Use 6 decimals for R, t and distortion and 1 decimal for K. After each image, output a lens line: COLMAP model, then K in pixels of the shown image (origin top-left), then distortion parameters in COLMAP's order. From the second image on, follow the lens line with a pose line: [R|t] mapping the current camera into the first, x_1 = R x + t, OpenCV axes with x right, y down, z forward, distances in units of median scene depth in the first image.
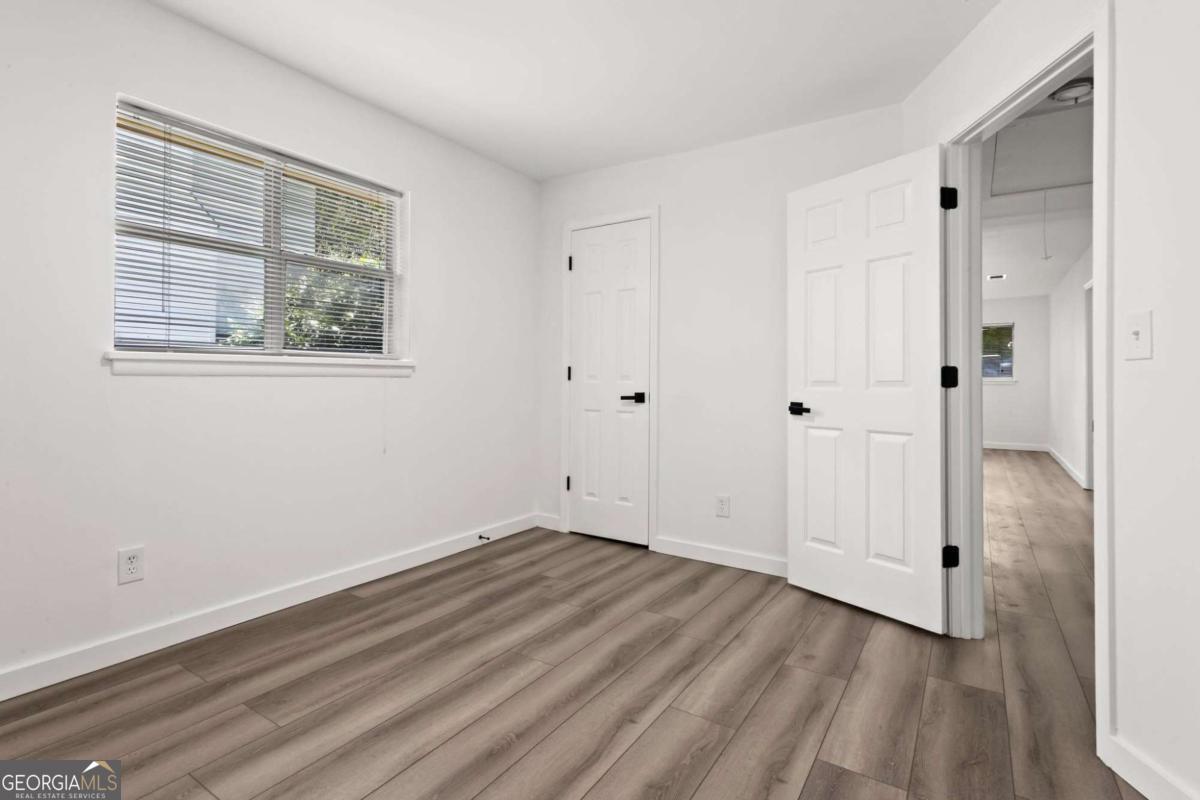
lens RADIAL K [[581.5, 0, 568.2], [0, 581.5, 377.2], [0, 0, 1]] dist [-0.000258, 0.004255]
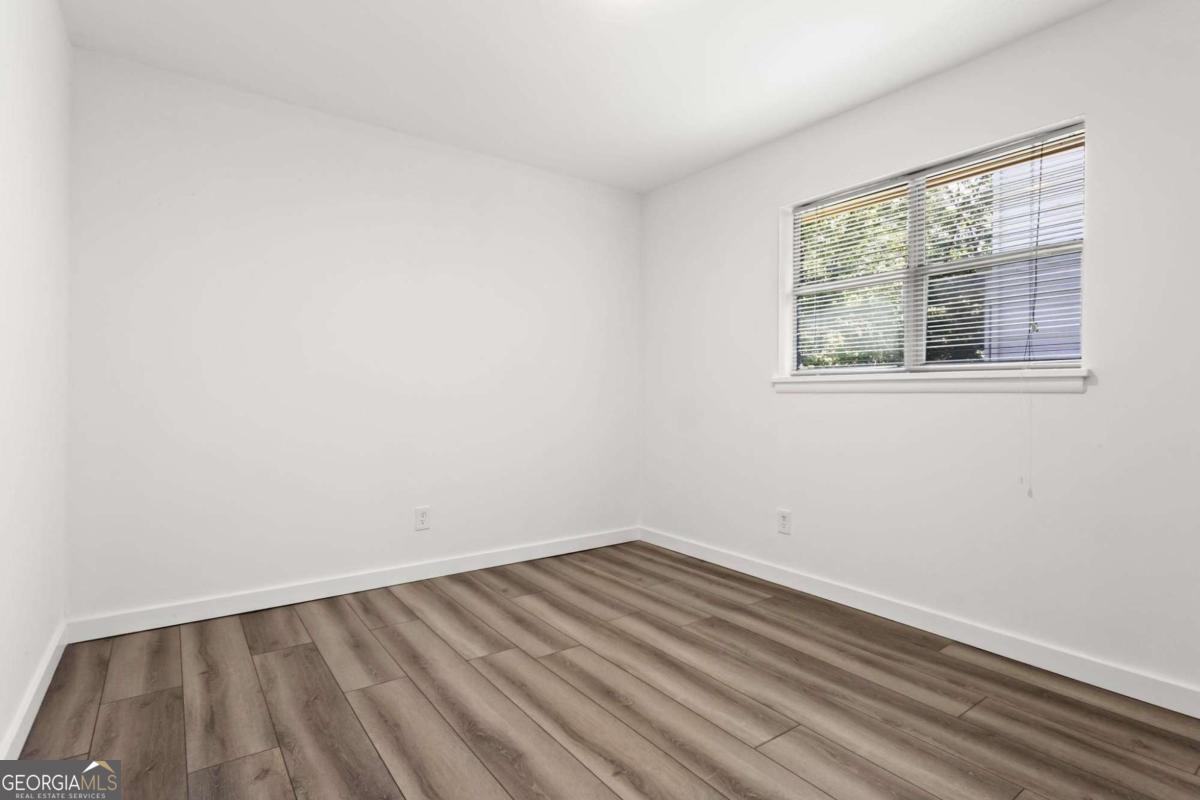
lens RADIAL K [[581.5, 0, 604.1], [0, 581.5, 400.9], [0, 0, 1]] dist [-0.000258, 0.004255]
pose [[-0.307773, 0.001044, -0.951459, 0.765606], [-0.005991, 0.999977, 0.003035, 0.015076], [0.951441, 0.006634, -0.307760, 0.993749]]
